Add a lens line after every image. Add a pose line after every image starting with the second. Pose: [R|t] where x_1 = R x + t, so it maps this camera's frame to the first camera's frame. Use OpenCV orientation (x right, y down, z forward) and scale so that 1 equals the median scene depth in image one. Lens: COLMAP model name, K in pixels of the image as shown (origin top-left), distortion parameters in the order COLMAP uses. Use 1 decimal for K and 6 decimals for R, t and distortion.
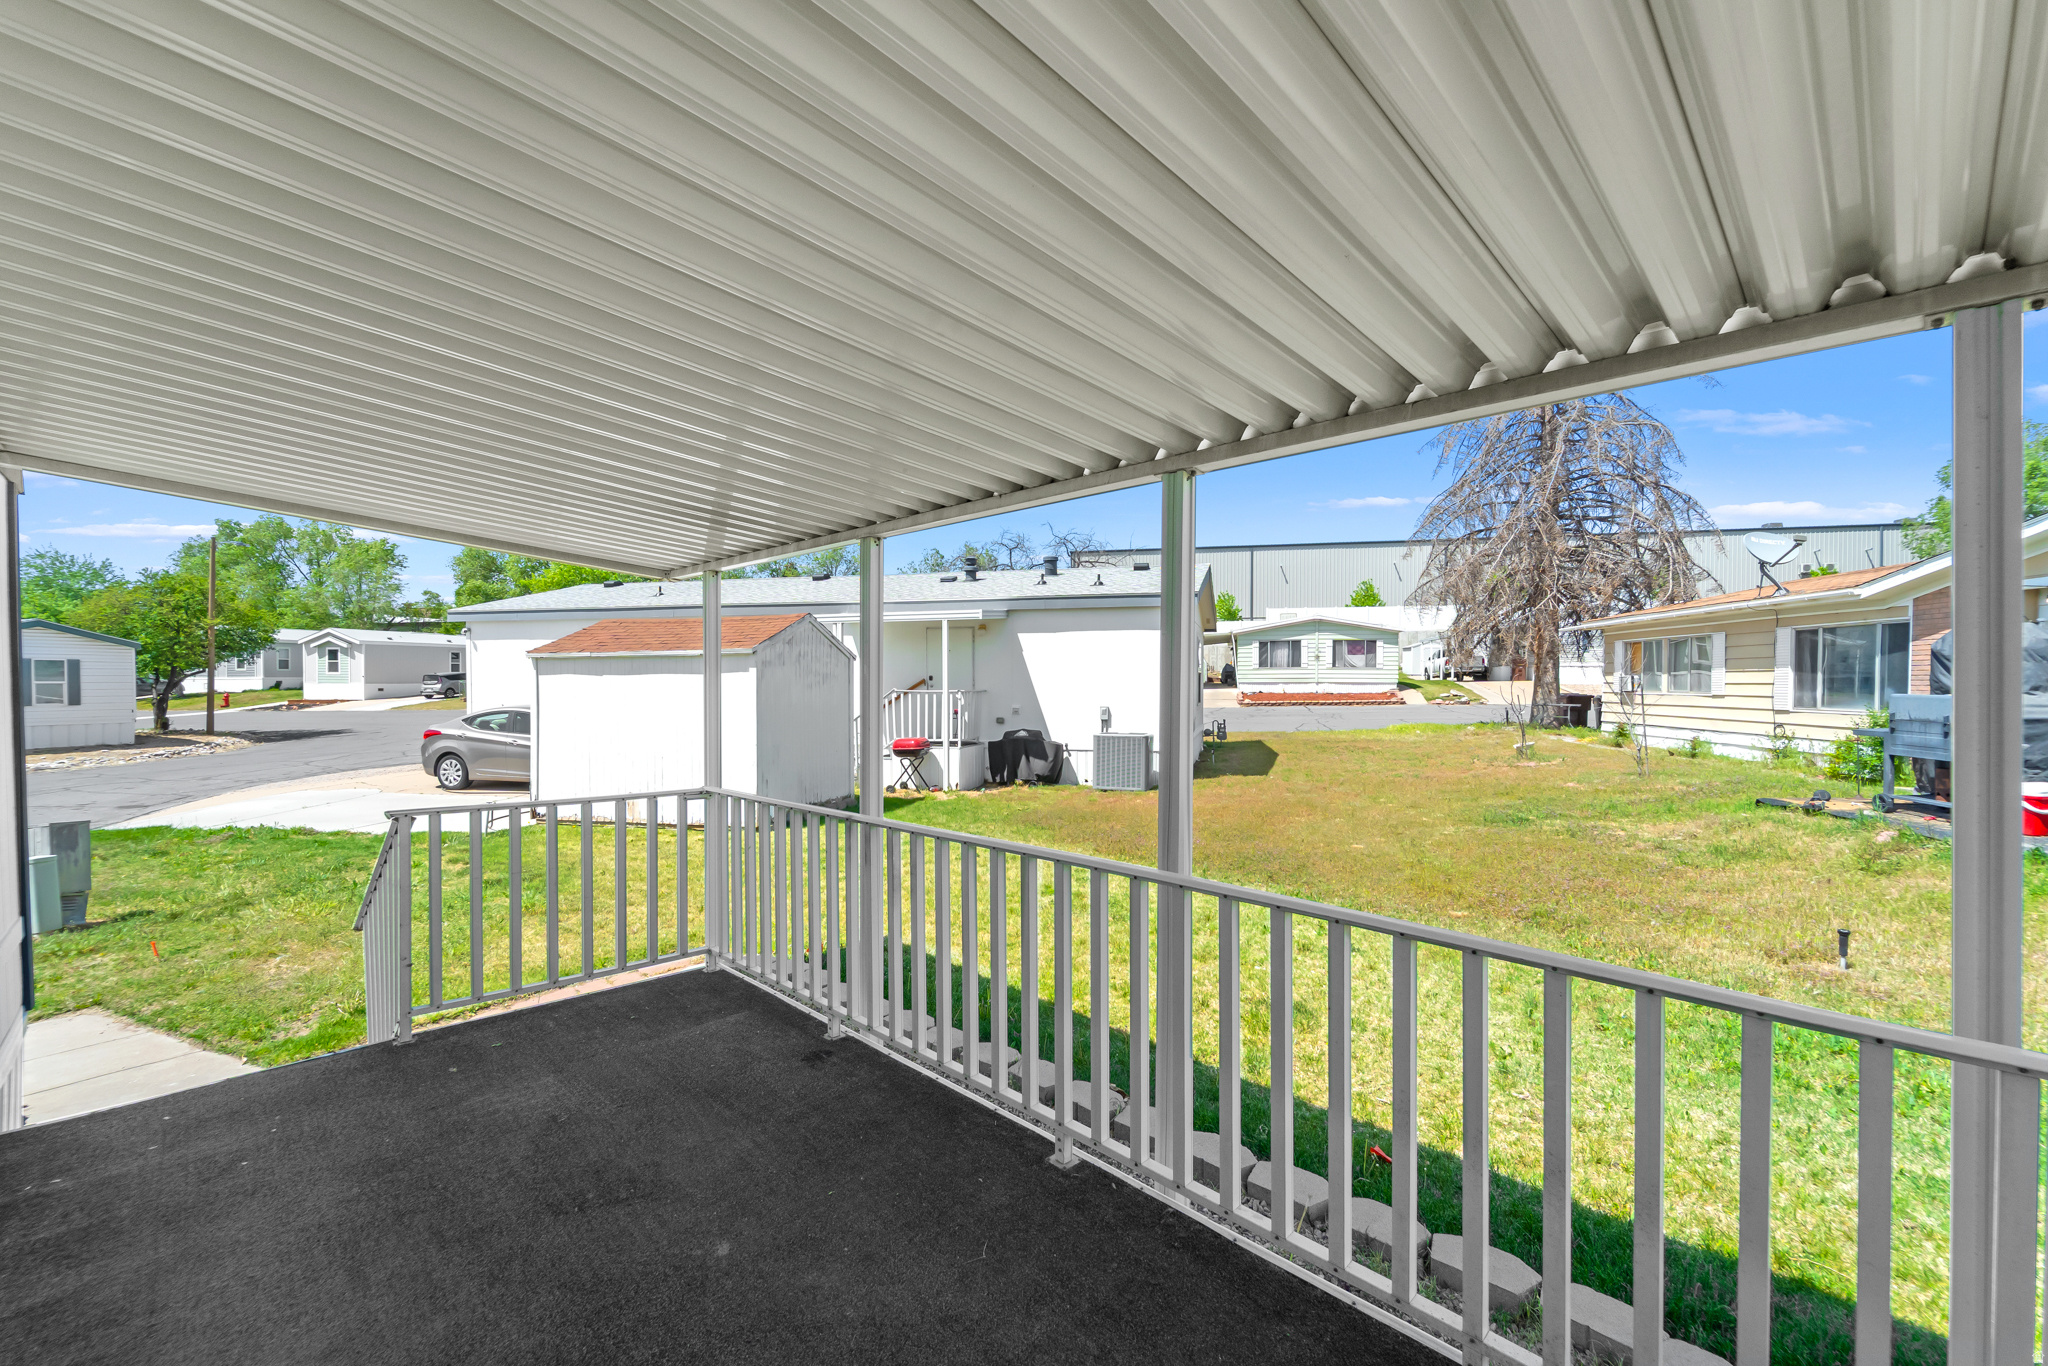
lens RADIAL K [[854.8, 0, 1024.0], [0, 854.8, 683.0], [0, 0, 1]] dist [0.001336, -0.003310]
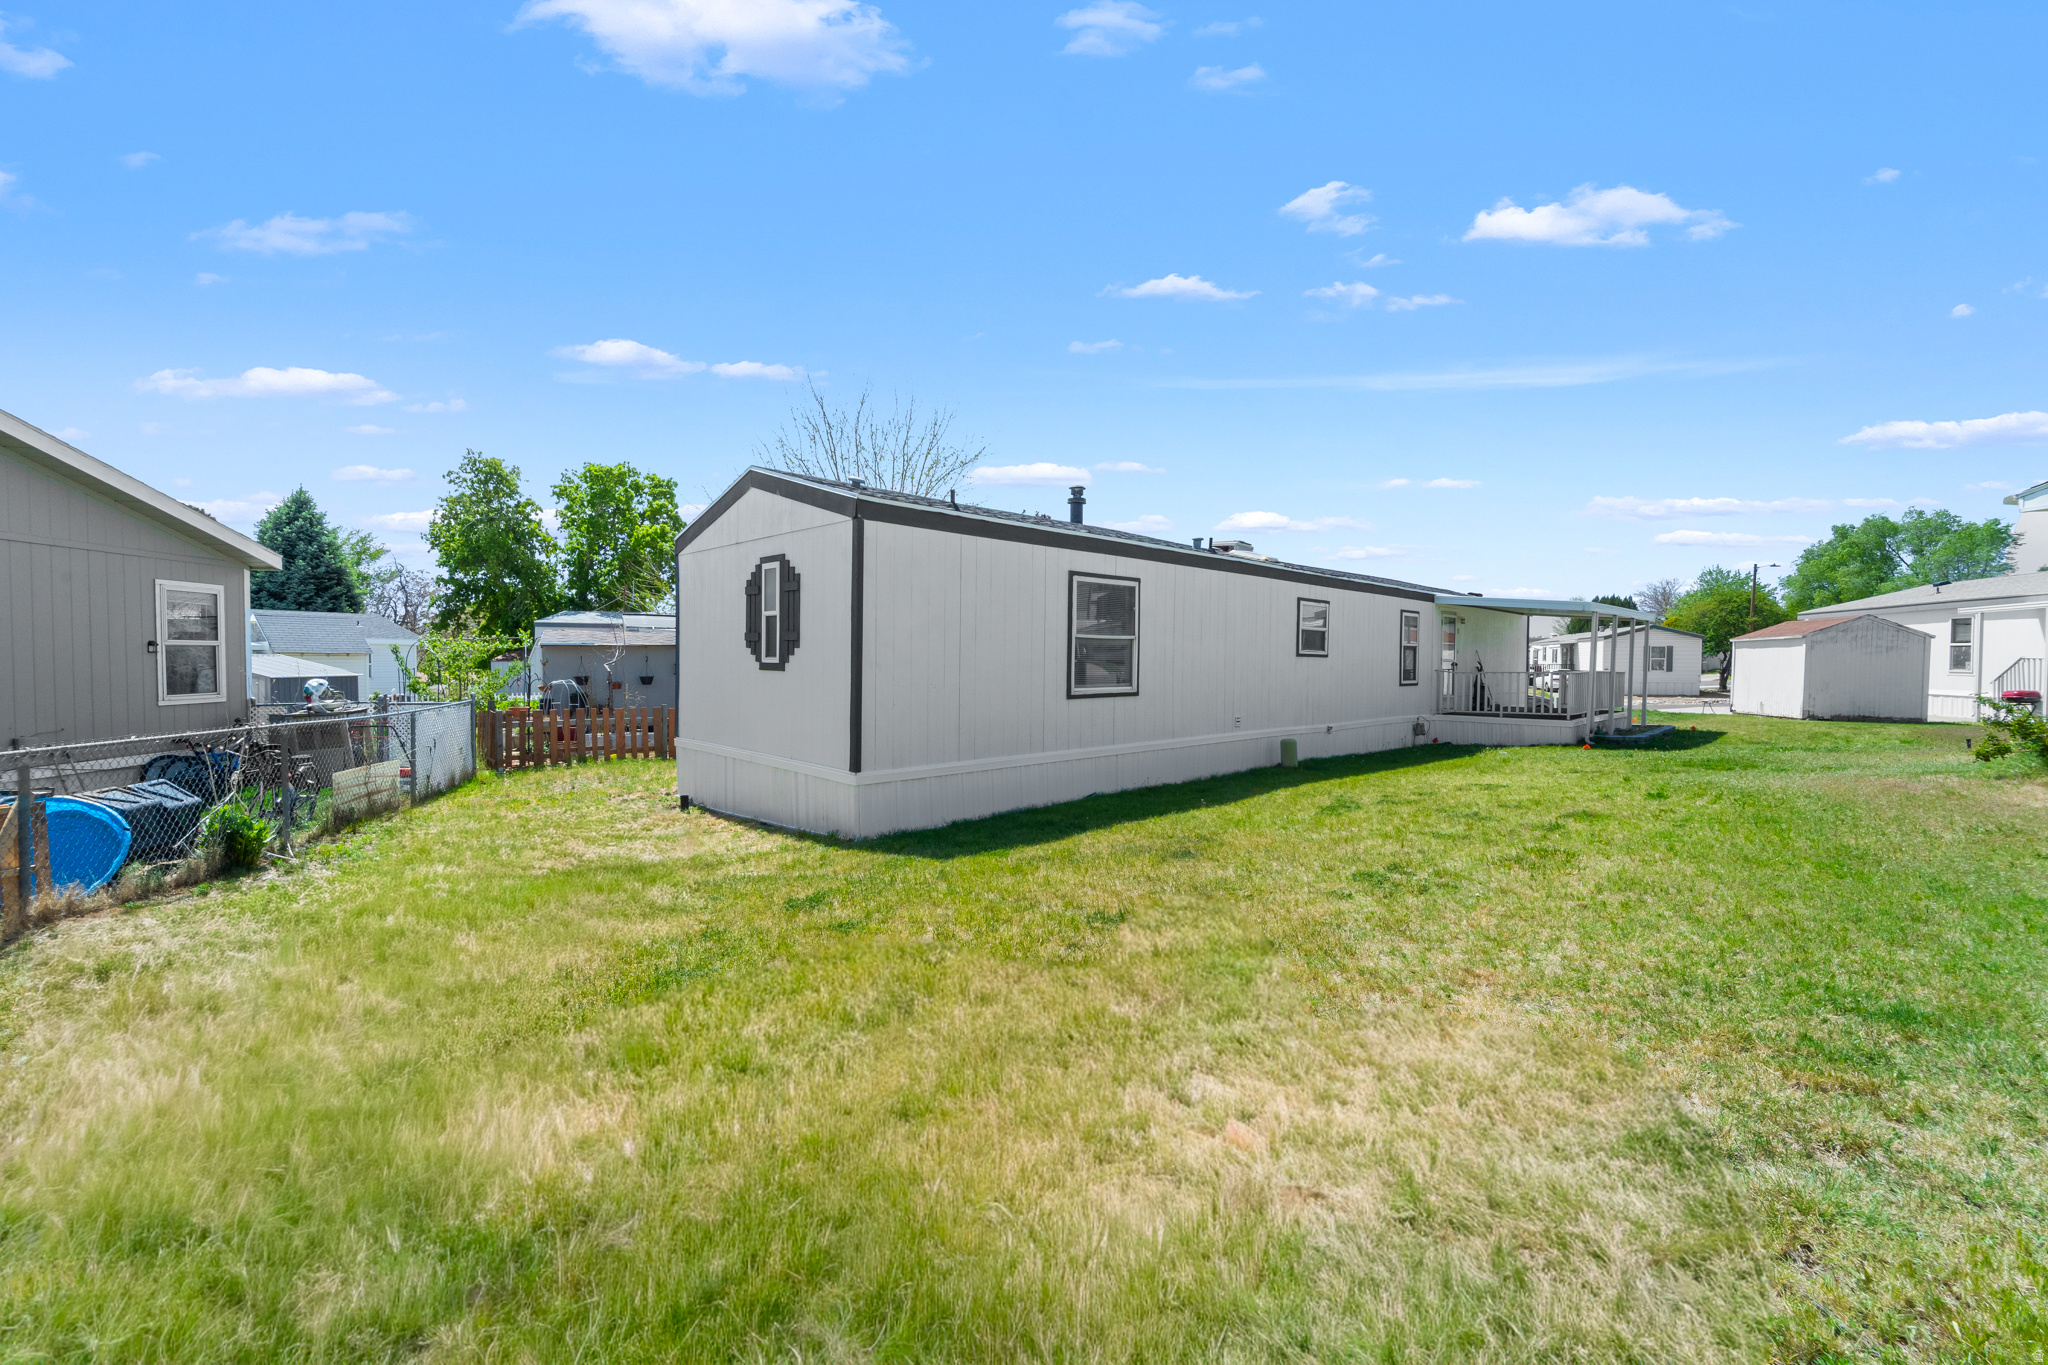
lens RADIAL K [[854.8, 0, 1024.0], [0, 854.8, 682.5], [0, 0, 1]] dist [0.001336, -0.003310]
pose [[0.010689, 0.031947, -0.999432, 0.593642], [-0.015086, 0.999381, 0.031784, 0.012070], [0.999829, 0.014738, 0.011164, -0.334887]]
